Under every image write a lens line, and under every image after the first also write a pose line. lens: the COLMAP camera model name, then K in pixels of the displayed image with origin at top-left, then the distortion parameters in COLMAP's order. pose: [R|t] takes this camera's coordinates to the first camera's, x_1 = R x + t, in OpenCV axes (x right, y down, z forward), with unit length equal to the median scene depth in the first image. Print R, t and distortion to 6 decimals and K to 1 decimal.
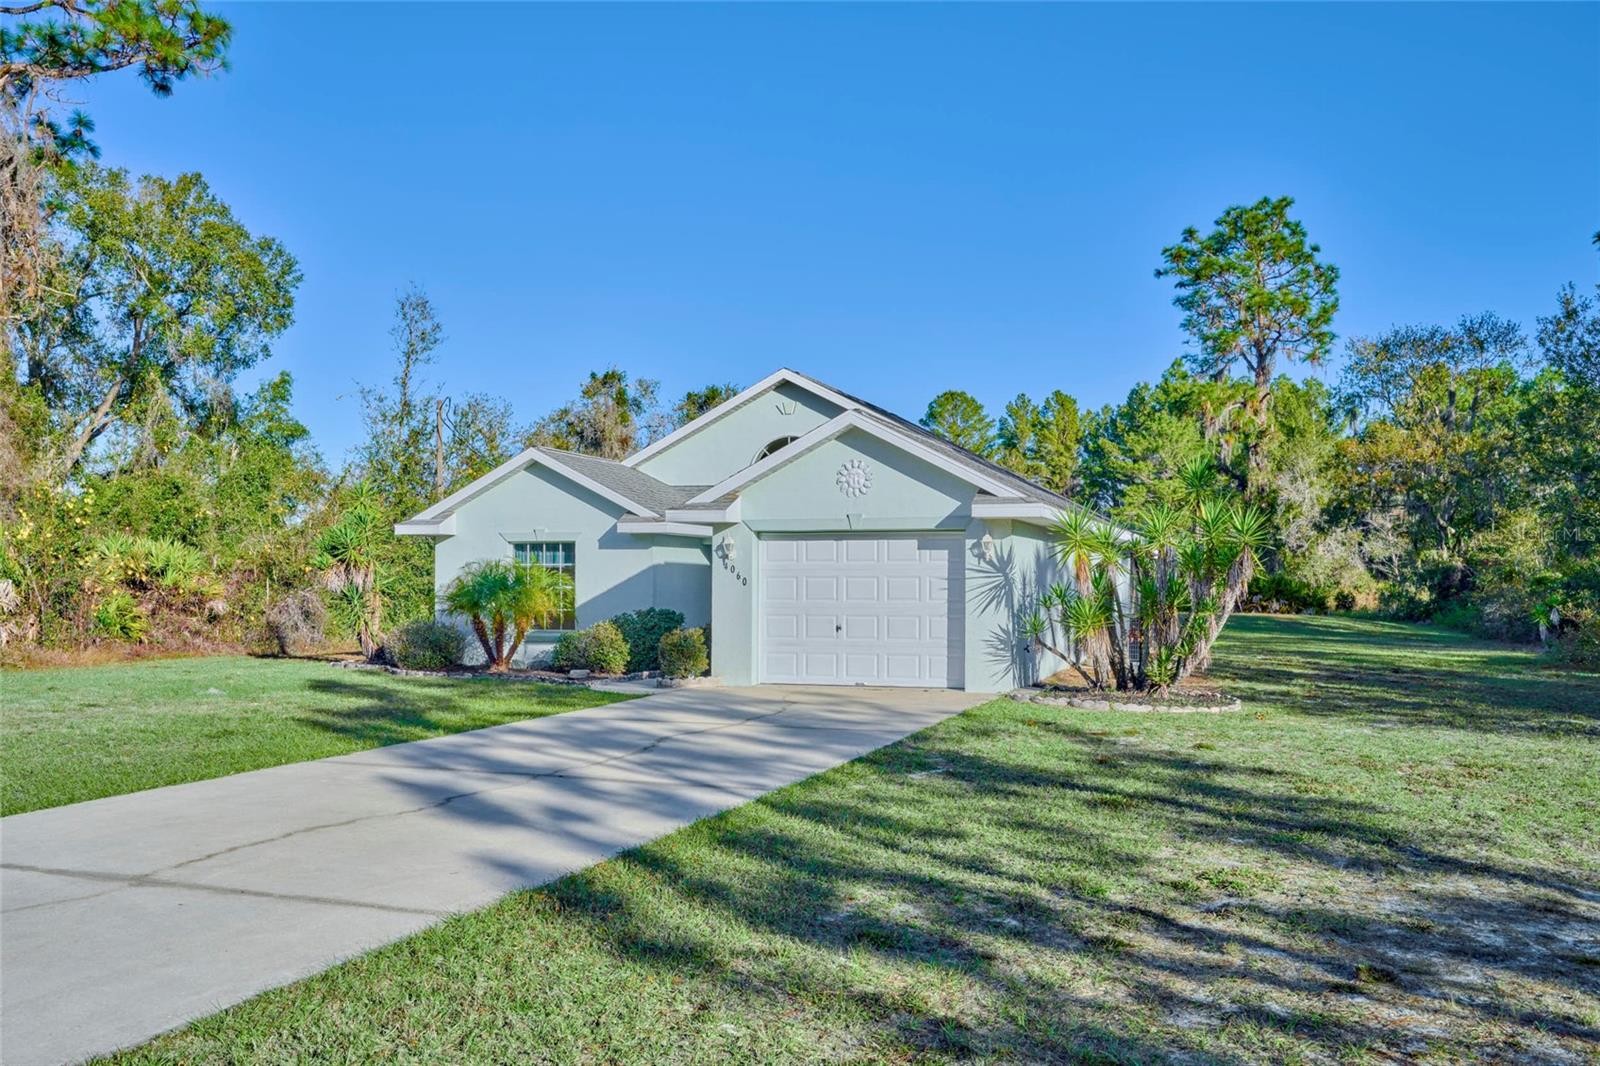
lens RADIAL K [[1409.3, 0, 798.7], [0, 1409.3, 600.1], [0, 0, 1]] dist [-0.001290, -0.007441]
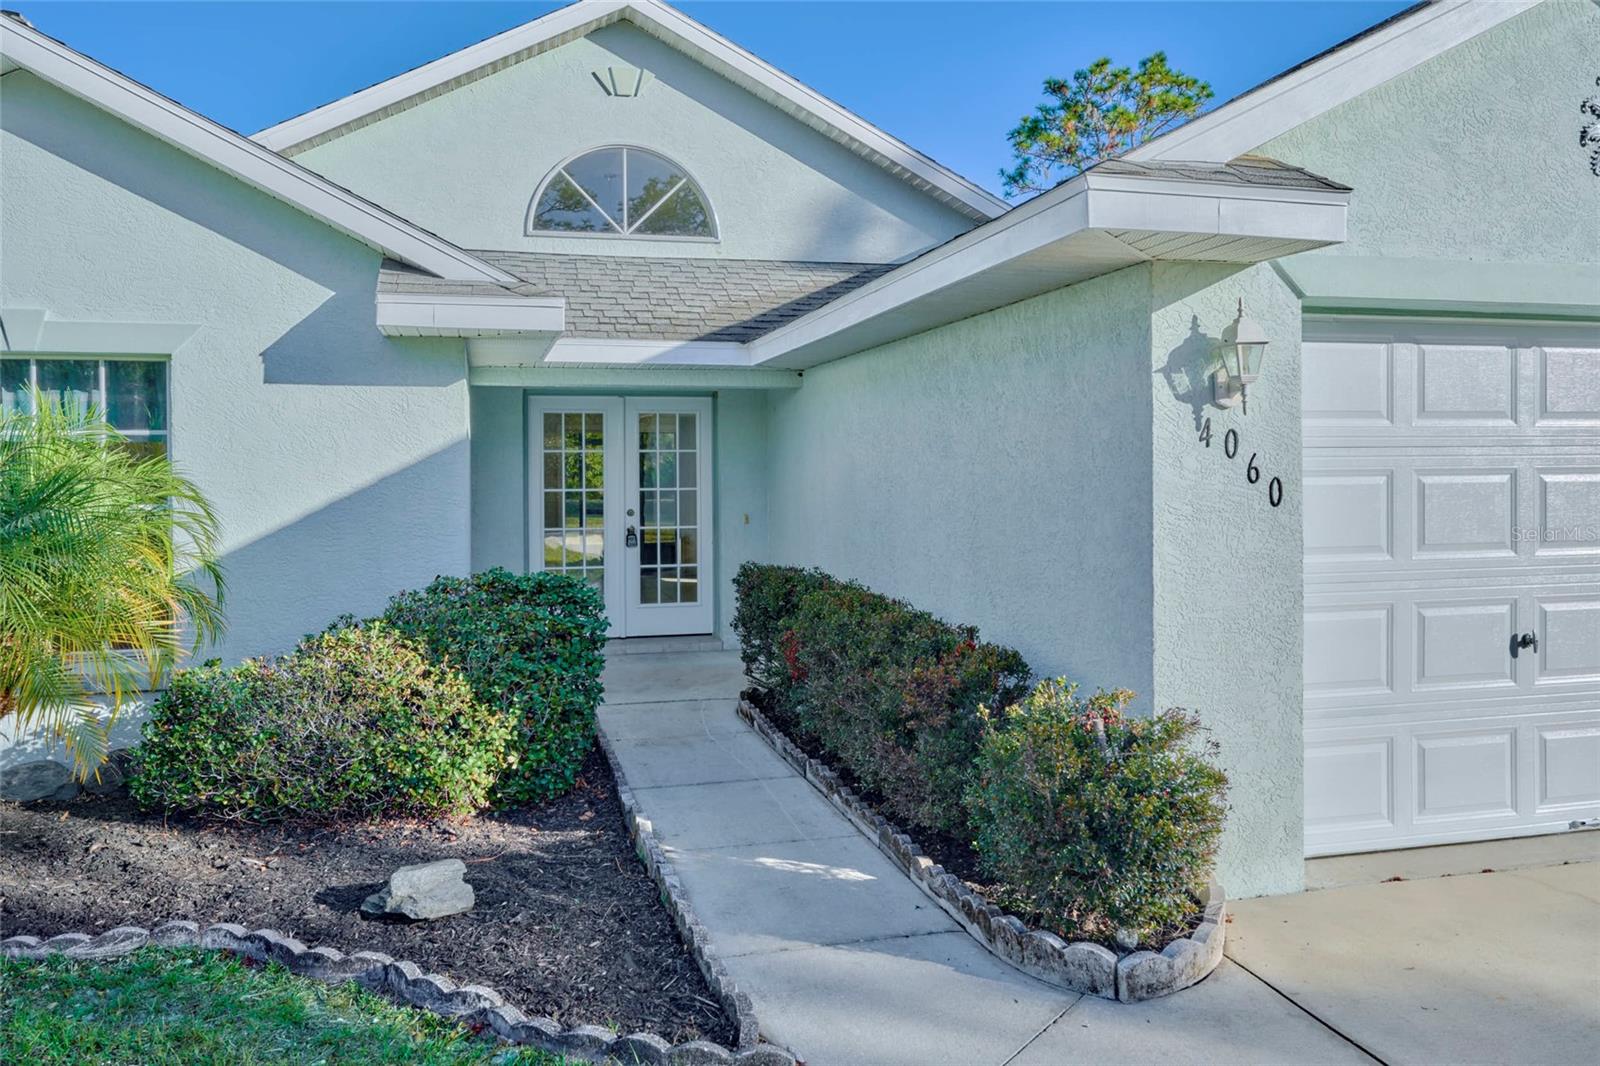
lens RADIAL K [[1250.1, 0, 802.8], [0, 1250.1, 478.2], [0, 0, 1]] dist [-0.004493, 0.000629]
pose [[0.828272, -0.013935, 0.560153, -0.104467], [0.014548, 0.999889, 0.003363, -0.007690], [-0.560138, 0.005364, 0.828382, 0.373952]]
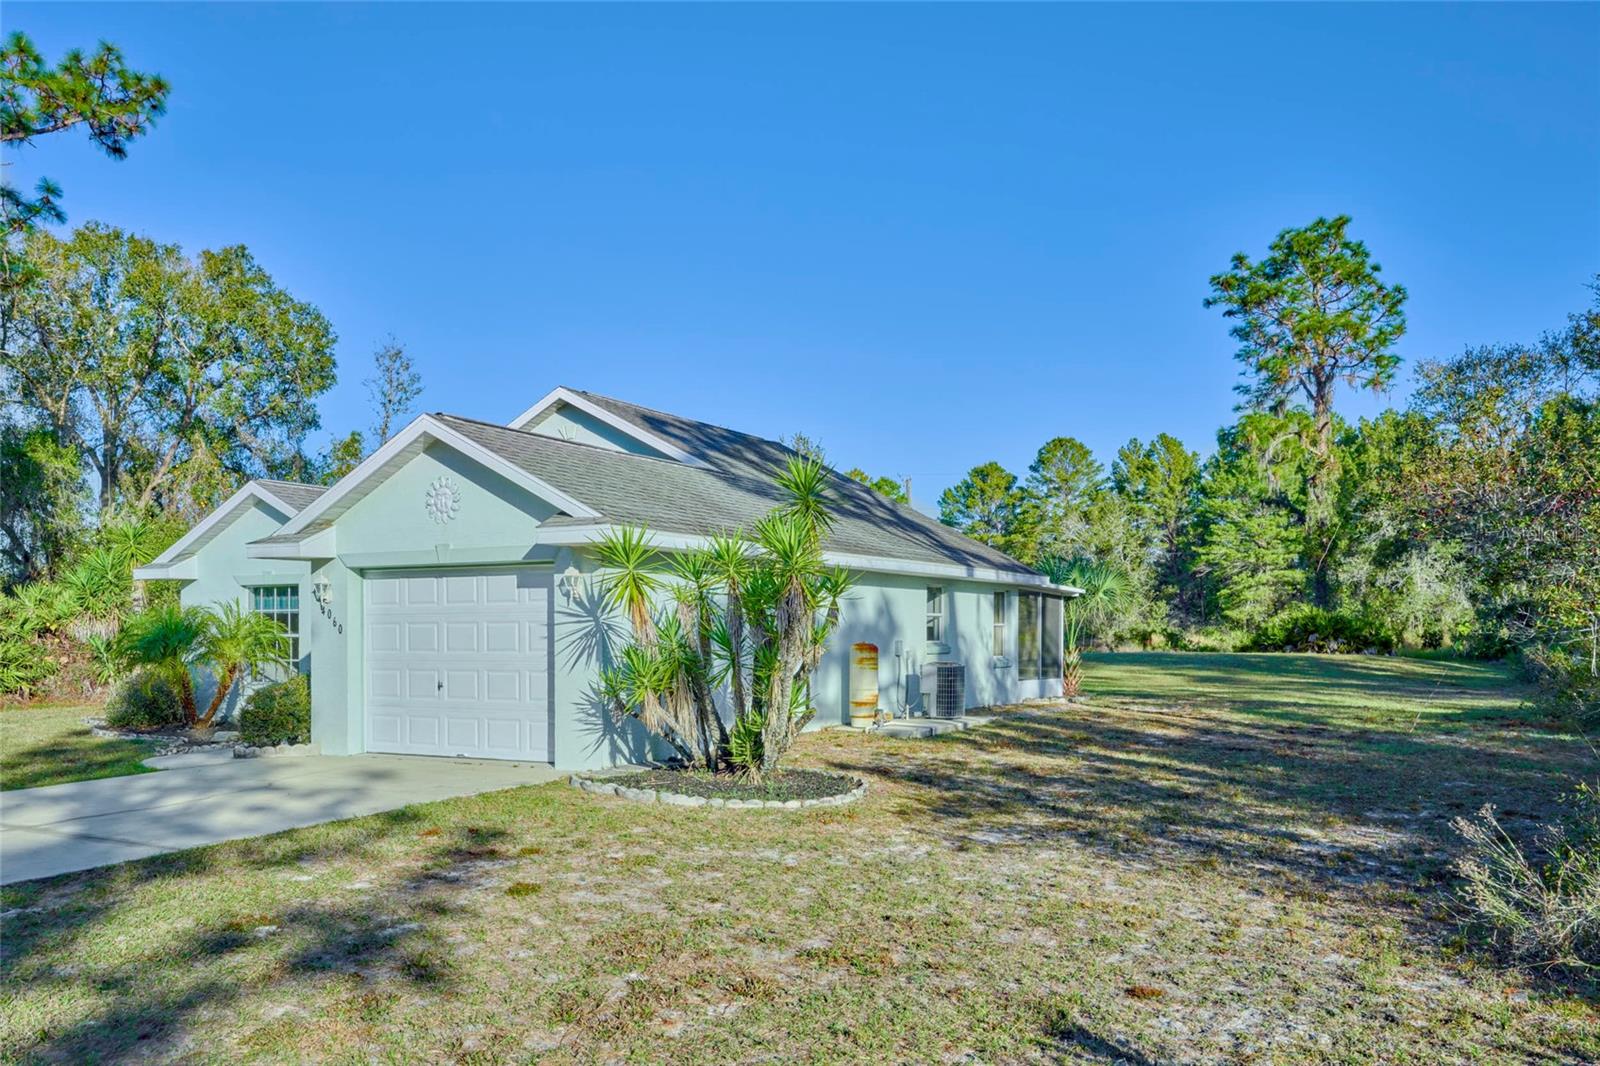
lens RADIAL K [[1263.9, 0, 798.4], [0, 1263.9, 630.9], [0, 0, 1]] dist [-0.002075, 0.004456]
pose [[0.988244, -0.007386, -0.152706, 0.147870], [0.006375, 0.999954, -0.007108, -0.002295], [0.152751, 0.006051, 0.988246, 0.135179]]
